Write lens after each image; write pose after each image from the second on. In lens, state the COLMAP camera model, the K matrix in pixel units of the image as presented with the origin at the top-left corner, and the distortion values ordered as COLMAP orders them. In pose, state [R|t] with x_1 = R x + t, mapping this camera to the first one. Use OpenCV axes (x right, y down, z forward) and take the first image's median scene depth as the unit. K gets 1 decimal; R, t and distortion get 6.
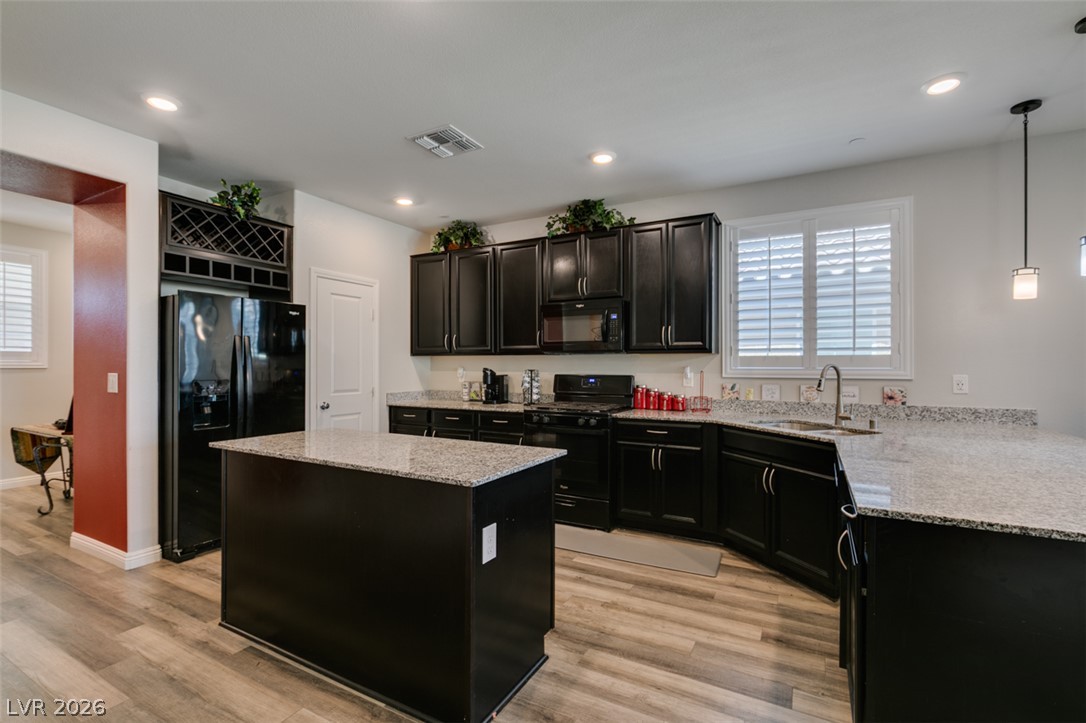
lens RADIAL K [[486.0, 0, 543.6], [0, 486.0, 363.7], [0, 0, 1]] dist [-0.002319, -0.001437]
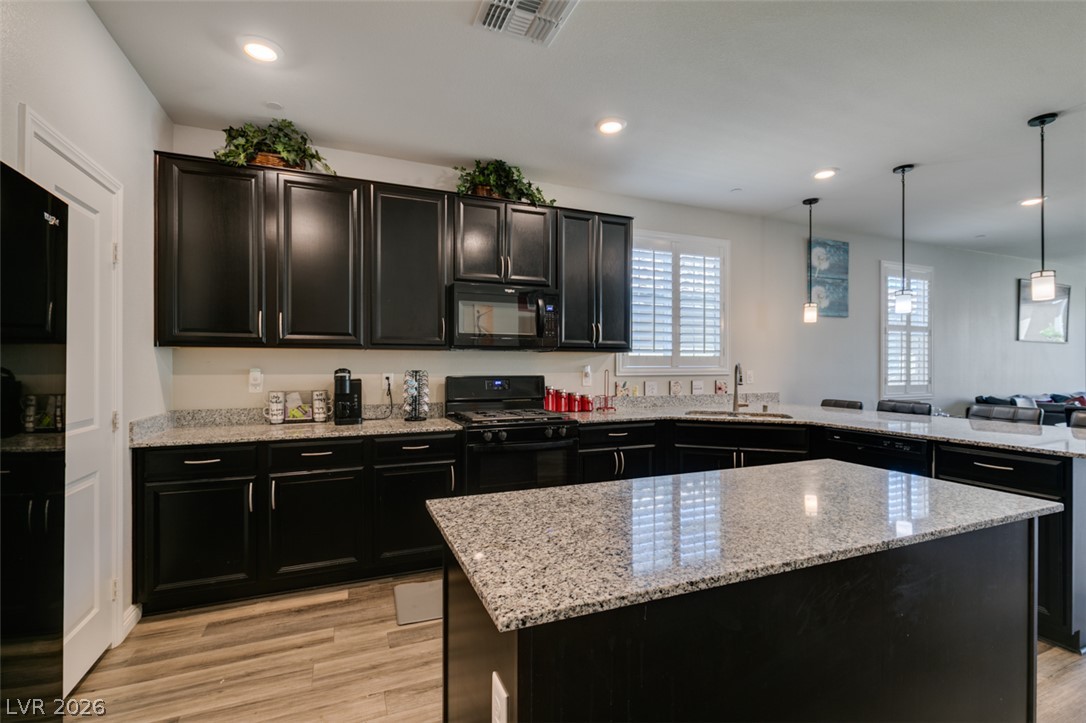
lens RADIAL K [[486.0, 0, 539.6], [0, 486.0, 366.6], [0, 0, 1]] dist [-0.002319, -0.001437]
pose [[0.624176, -0.005092, 0.781267, -0.564312], [-0.002971, 0.999956, 0.008892, -0.000547], [-0.781278, -0.007871, 0.624133, 0.487491]]
